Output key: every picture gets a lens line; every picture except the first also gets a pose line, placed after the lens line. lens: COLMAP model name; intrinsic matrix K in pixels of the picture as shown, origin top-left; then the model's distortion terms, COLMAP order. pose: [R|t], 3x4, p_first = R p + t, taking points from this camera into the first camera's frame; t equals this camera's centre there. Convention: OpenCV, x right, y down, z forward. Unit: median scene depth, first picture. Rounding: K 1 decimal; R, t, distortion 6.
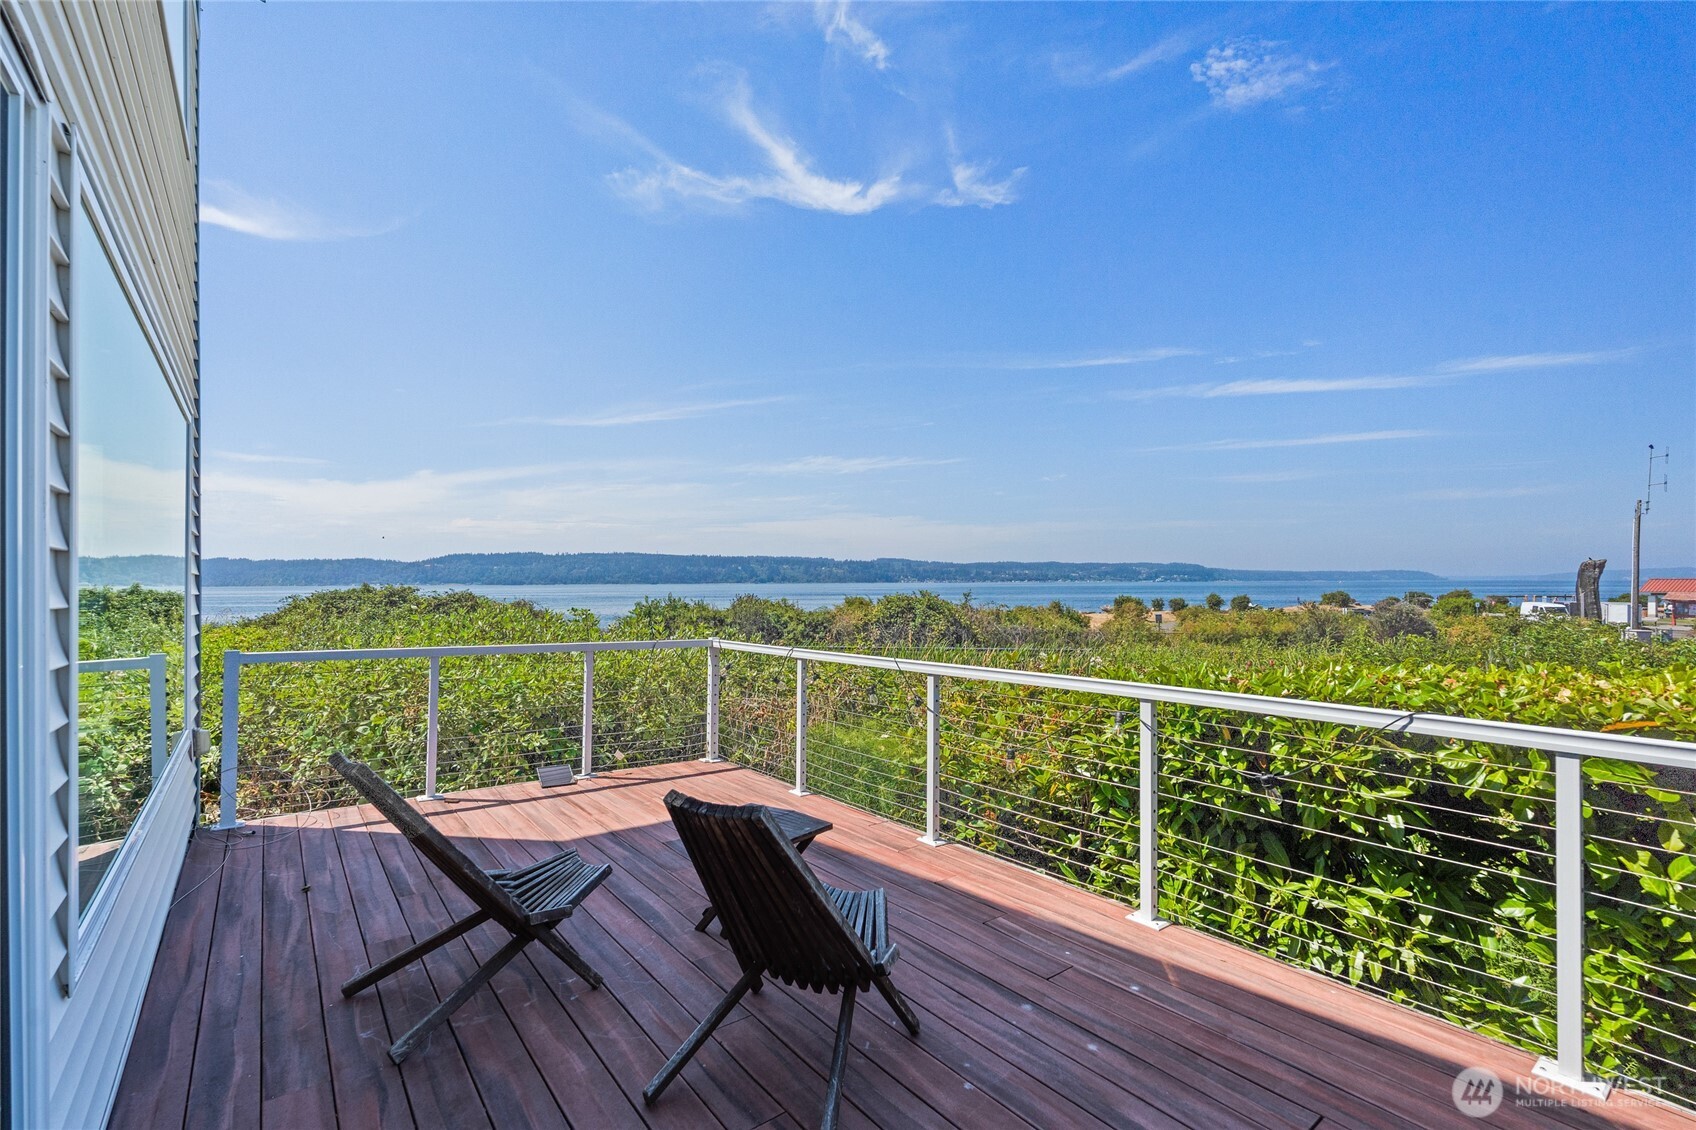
lens RADIAL K [[756.6, 0, 854.1], [0, 756.6, 580.2], [0, 0, 1]] dist [-0.002350, -0.000444]
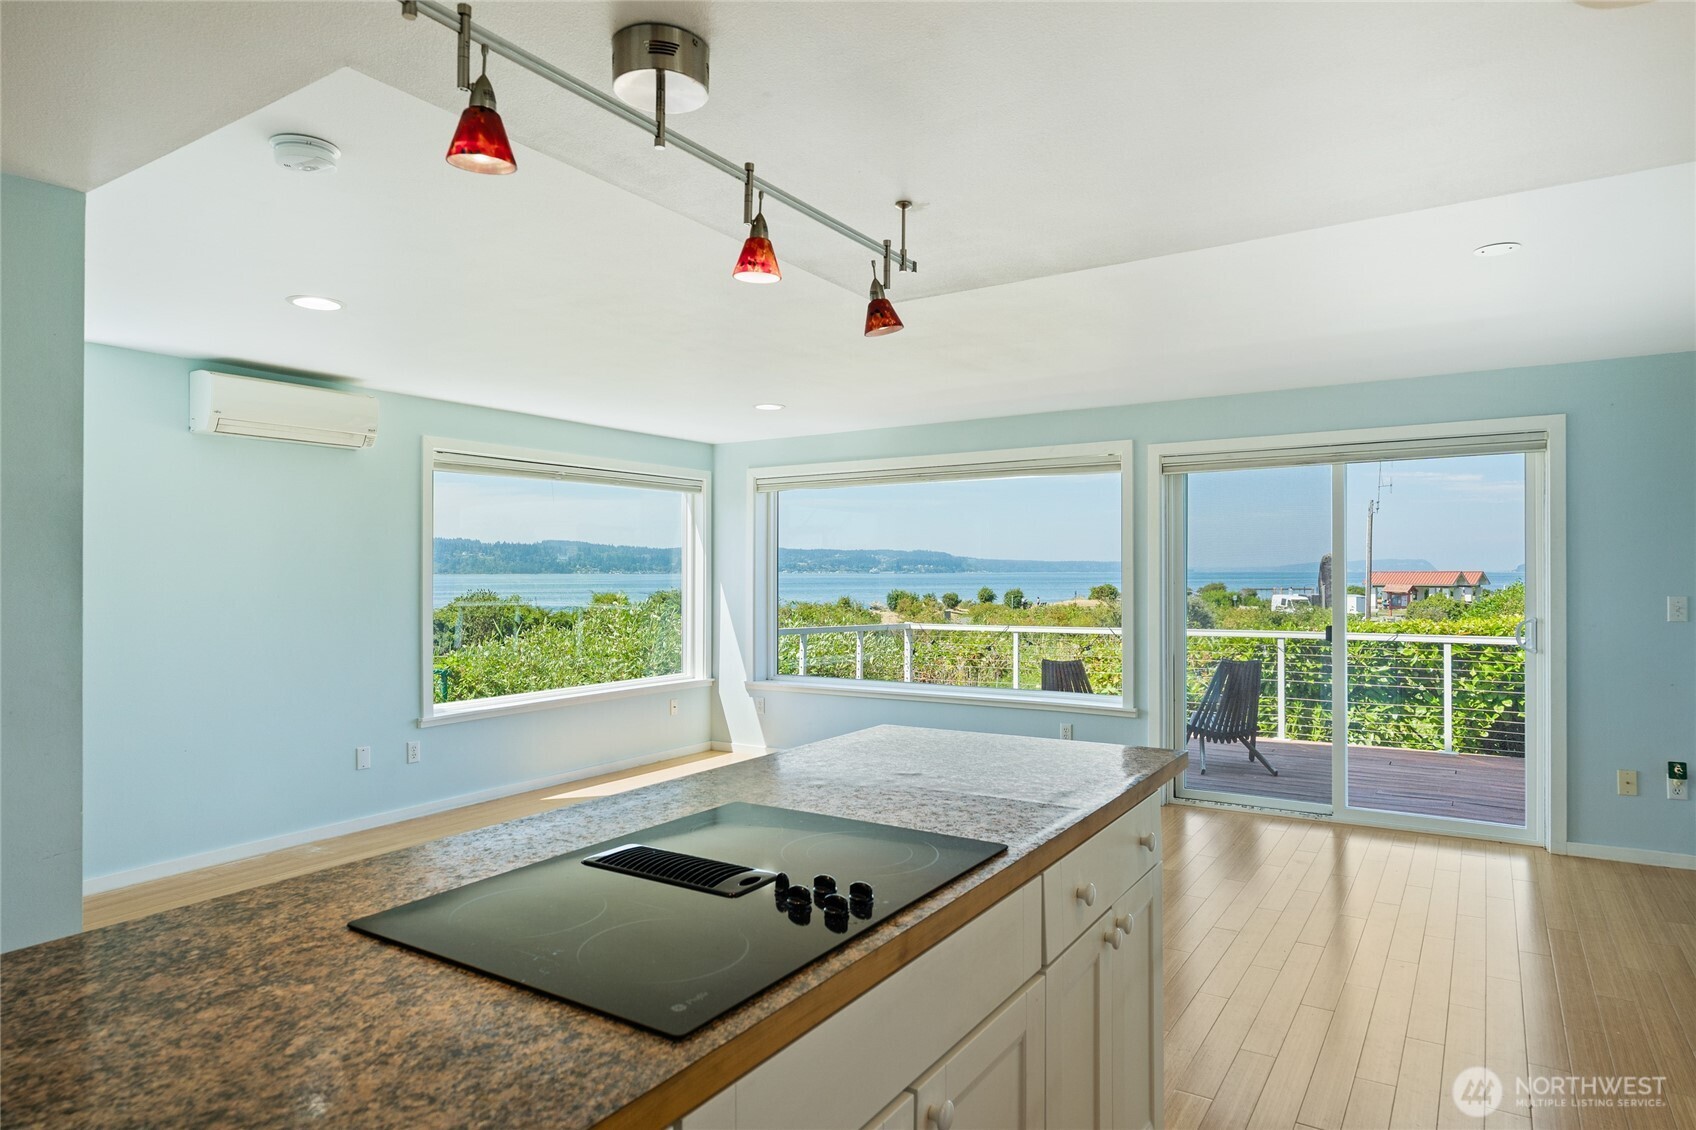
lens RADIAL K [[993.8, 0, 851.4], [0, 993.8, 567.4], [0, 0, 1]] dist [0.000065, 0.000615]
pose [[0.943939, 0.003081, 0.330107, -0.116281], [-0.002041, 0.999992, -0.003499, -0.002130], [-0.330115, 0.002629, 0.943937, -0.087064]]
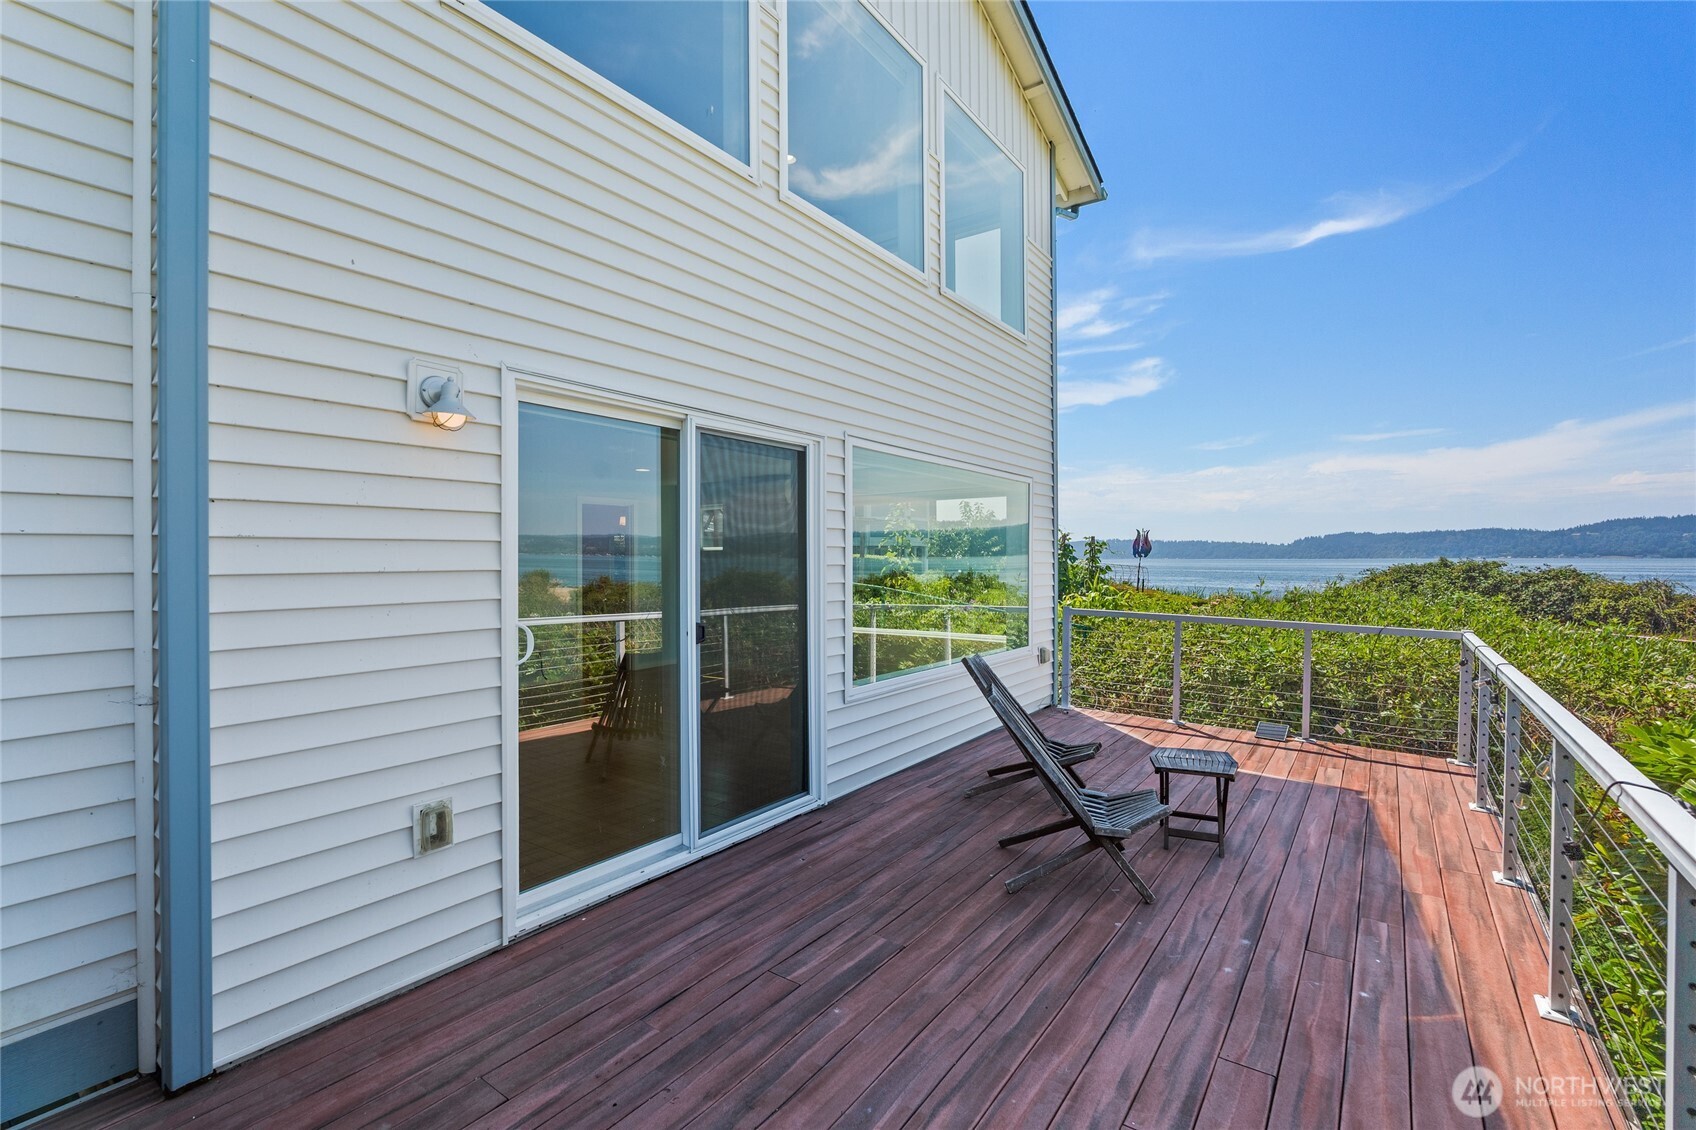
lens RADIAL K [[752.5, 0, 853.6], [0, 752.5, 565.3], [0, 0, 1]] dist [-0.001811, -0.000254]
pose [[0.283698, 0.012487, -0.958832, 0.063417], [0.004381, 0.999888, 0.014318, -0.002571], [0.958904, -0.008263, 0.283612, 0.004096]]
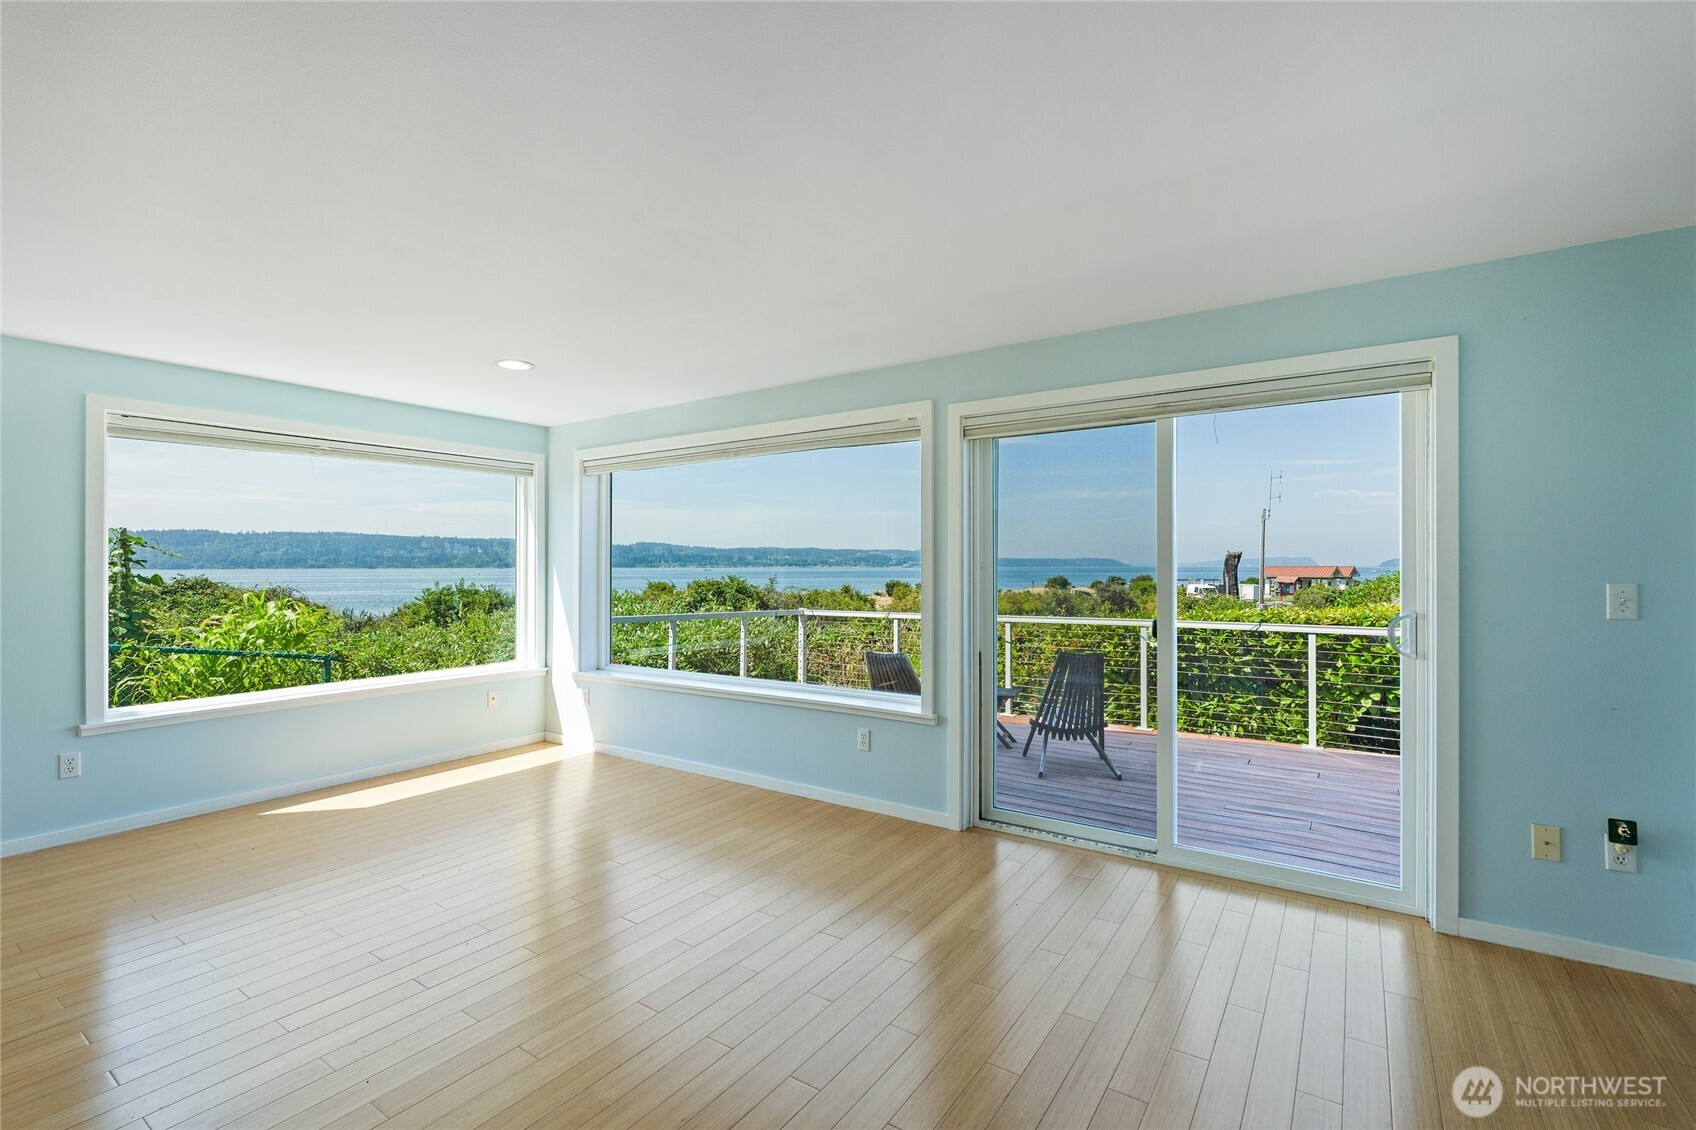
lens RADIAL K [[752.5, 0, 853.6], [0, 752.5, 565.3], [0, 0, 1]] dist [-0.001811, -0.000254]
pose [[0.950871, 0.003105, 0.309573, -0.071743], [-0.003108, 0.999995, -0.000485, -0.000807], [-0.309573, -0.000501, 0.950876, -0.052776]]
